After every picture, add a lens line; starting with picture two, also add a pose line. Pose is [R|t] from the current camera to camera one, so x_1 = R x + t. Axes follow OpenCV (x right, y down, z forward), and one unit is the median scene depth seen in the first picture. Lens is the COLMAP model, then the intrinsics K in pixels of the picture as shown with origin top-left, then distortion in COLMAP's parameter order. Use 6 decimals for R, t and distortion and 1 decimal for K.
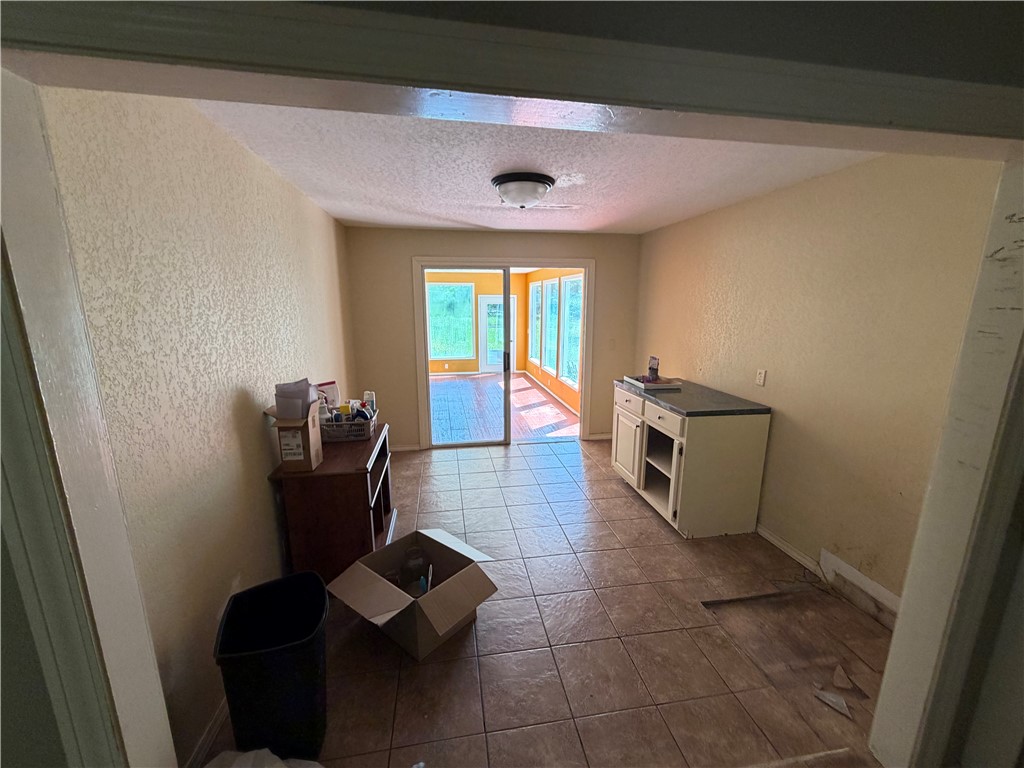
lens RADIAL K [[407.5, 0, 512.0], [0, 407.5, 384.0], [0, 0, 1]] dist [0.000567, 0.000047]
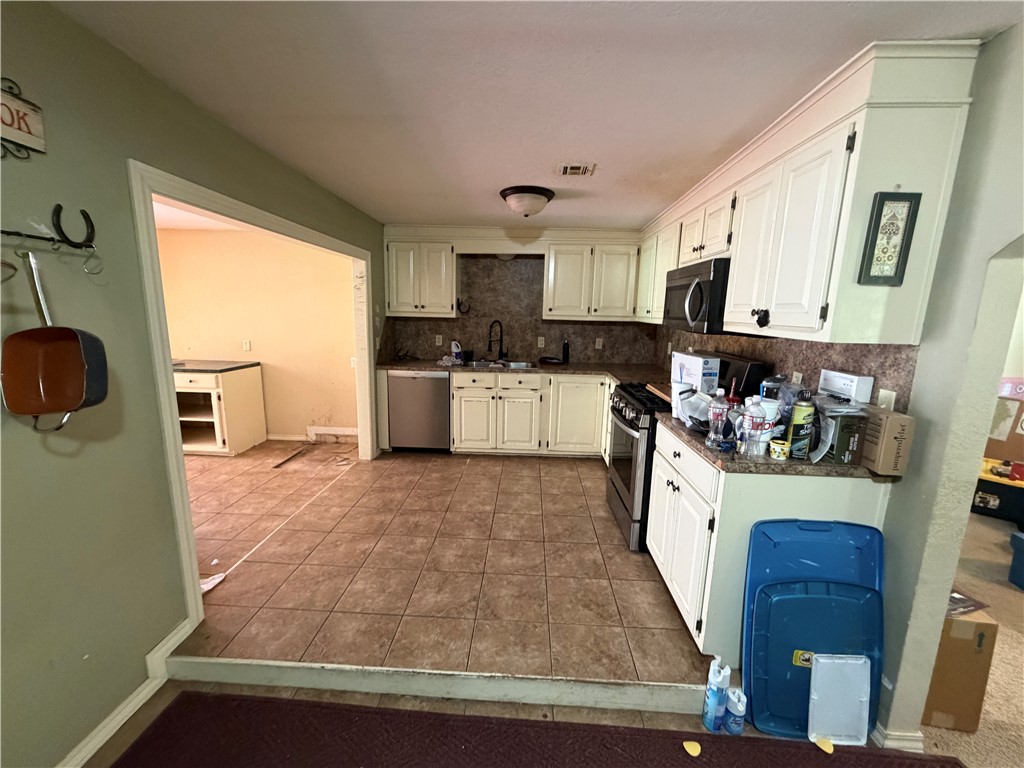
lens RADIAL K [[407.5, 0, 512.0], [0, 407.5, 384.0], [0, 0, 1]] dist [0.000567, 0.000047]
pose [[0.206913, -0.174898, 0.962599, -0.780435], [0.176768, 0.974382, 0.139042, 0.096808], [-0.962258, 0.141387, 0.232529, -0.378191]]
